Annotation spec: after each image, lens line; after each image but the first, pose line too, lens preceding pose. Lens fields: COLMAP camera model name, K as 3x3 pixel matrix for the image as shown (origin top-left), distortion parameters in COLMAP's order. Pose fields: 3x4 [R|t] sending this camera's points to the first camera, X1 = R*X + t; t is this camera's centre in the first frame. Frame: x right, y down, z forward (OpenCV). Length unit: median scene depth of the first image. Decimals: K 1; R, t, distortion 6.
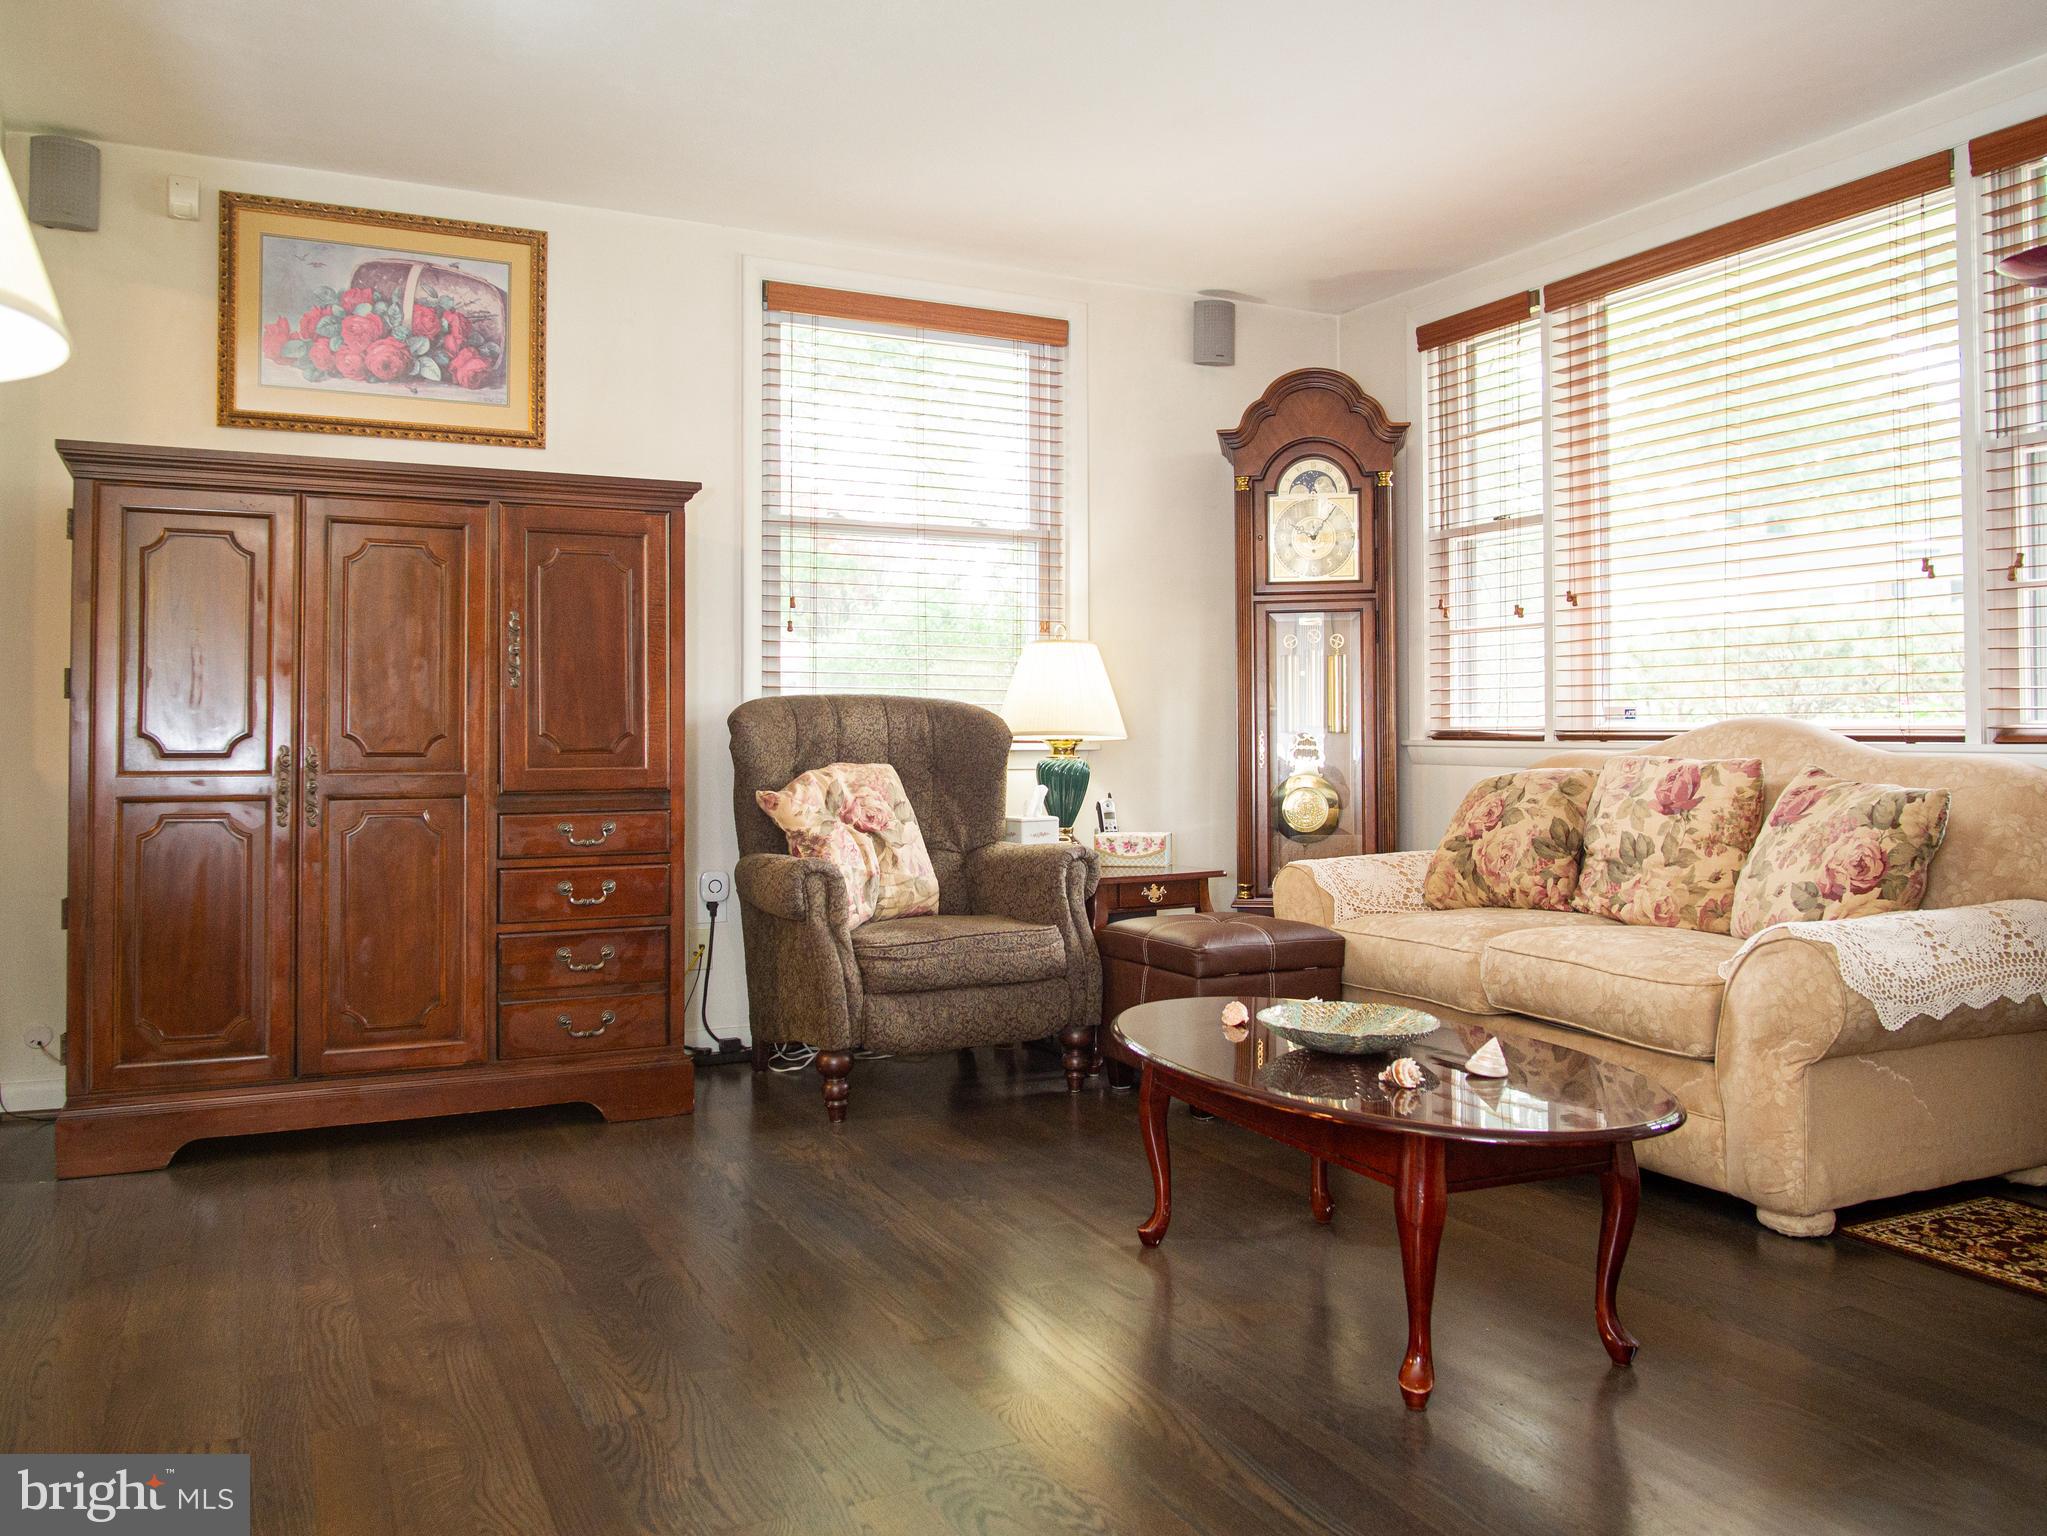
lens RADIAL K [[1552.4, 0, 1017.4], [0, 1552.4, 744.3], [0, 0, 1]] dist [-0.034122, 0.004276]
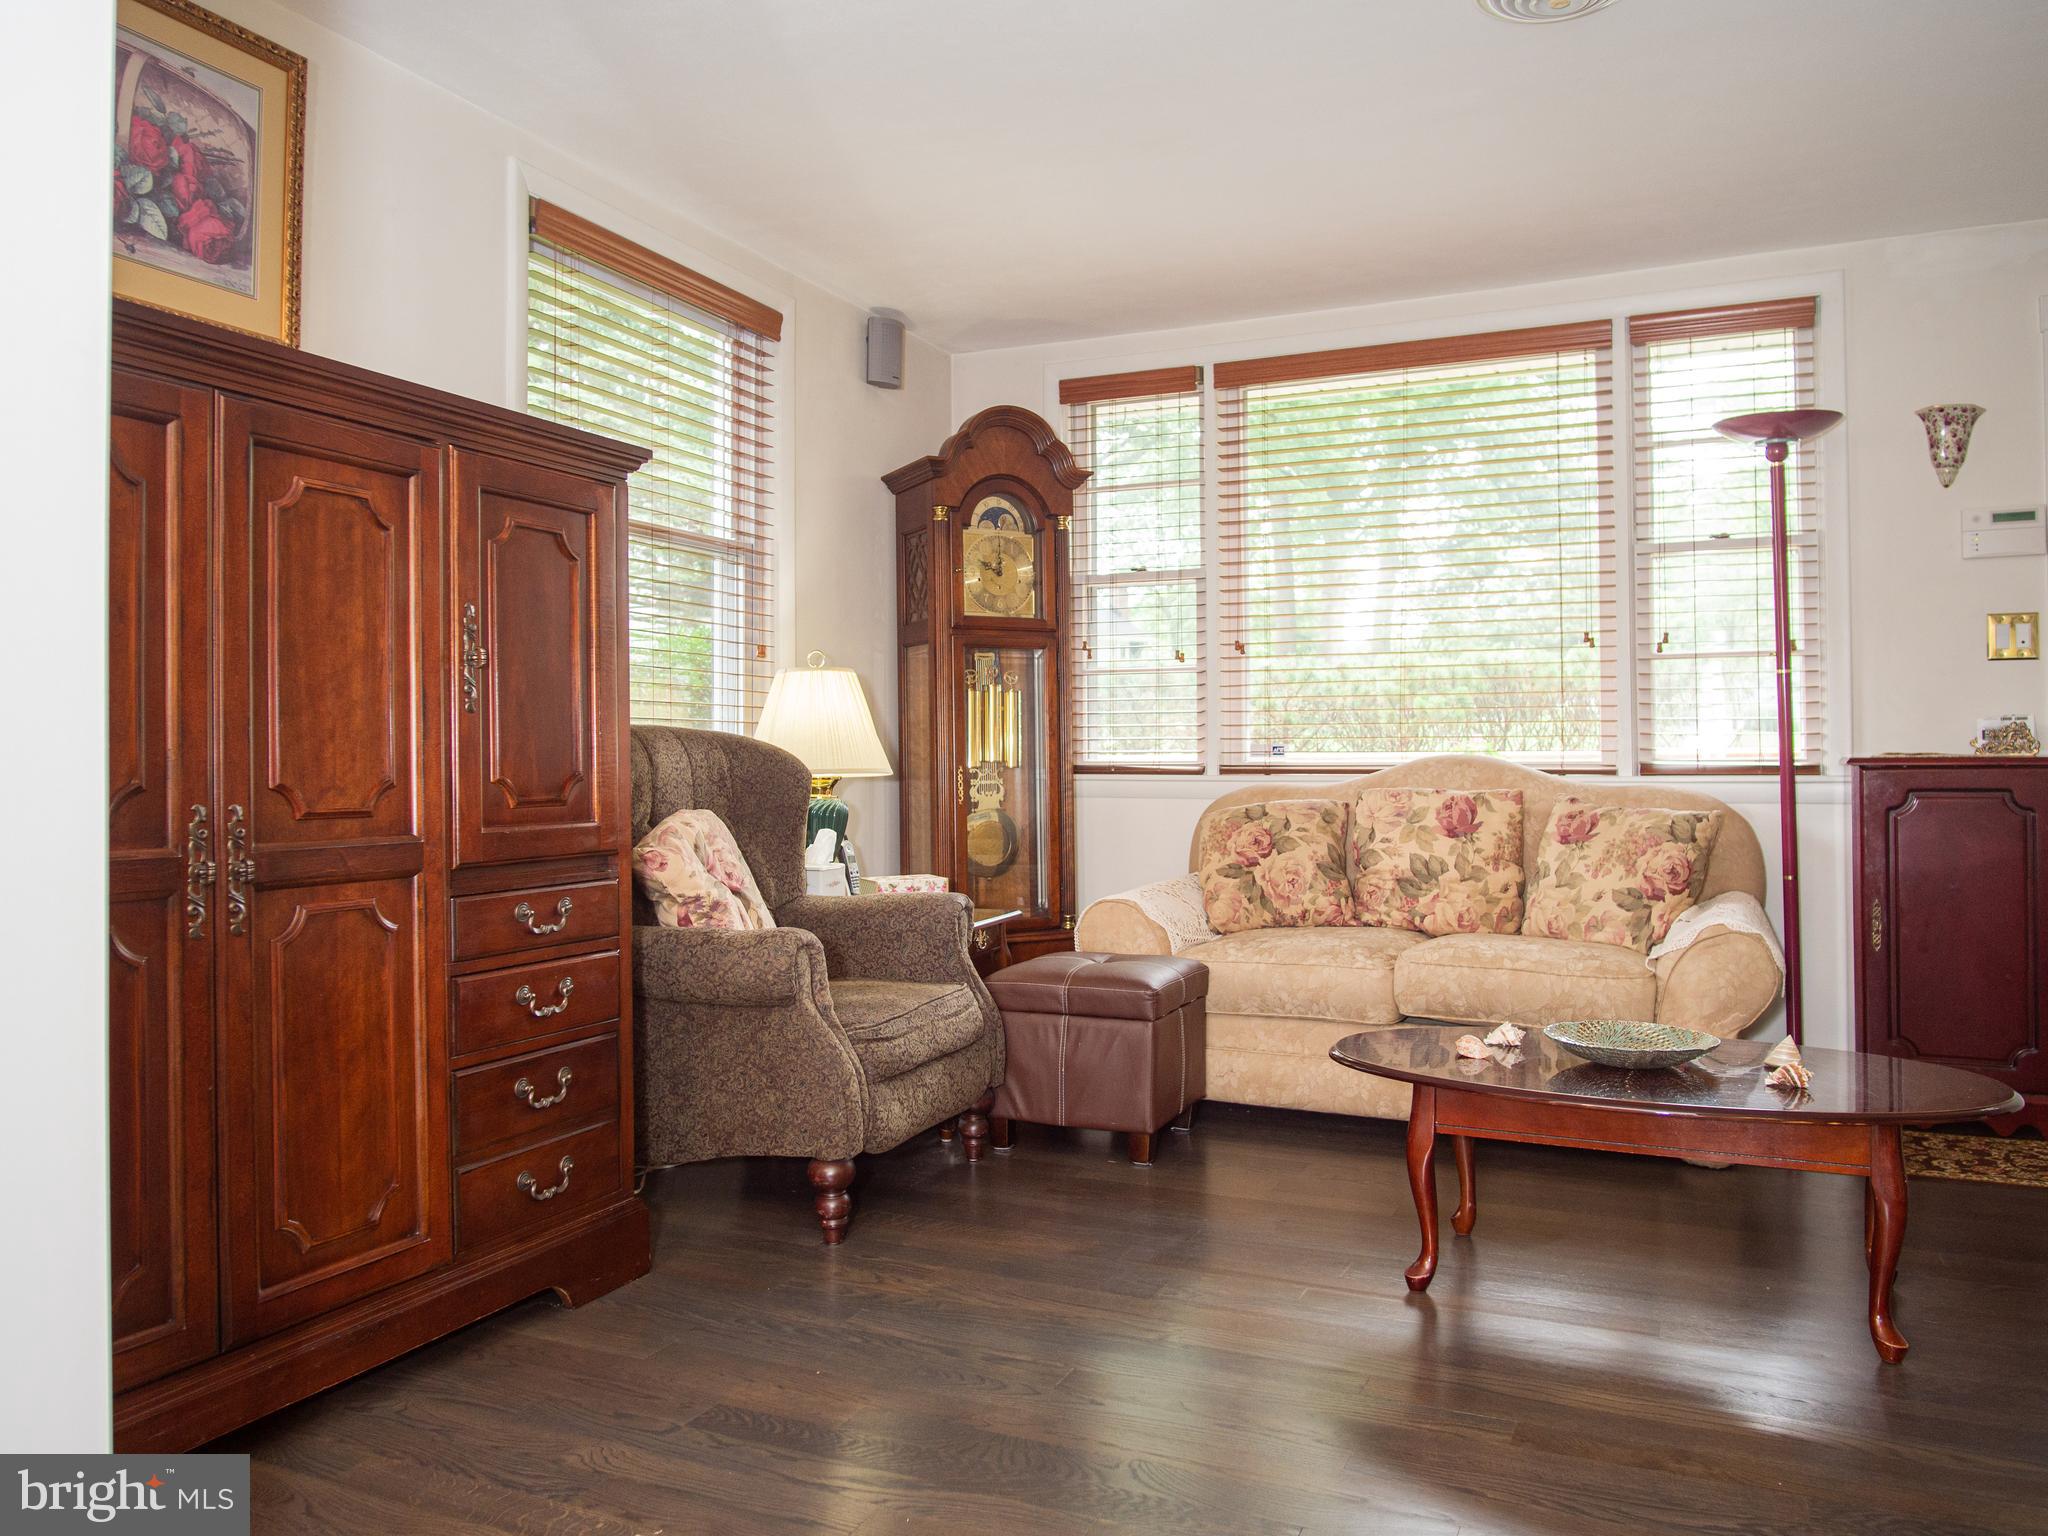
lens RADIAL K [[1490.9, 0, 1035.2], [0, 1490.9, 760.8], [0, 0, 1]] dist [-0.031249, 0.005832]
pose [[0.775167, -0.003000, 0.631749, -0.502450], [0.006996, 0.999968, -0.003836, -0.010231], [-0.631718, 0.007393, 0.775163, 0.295938]]
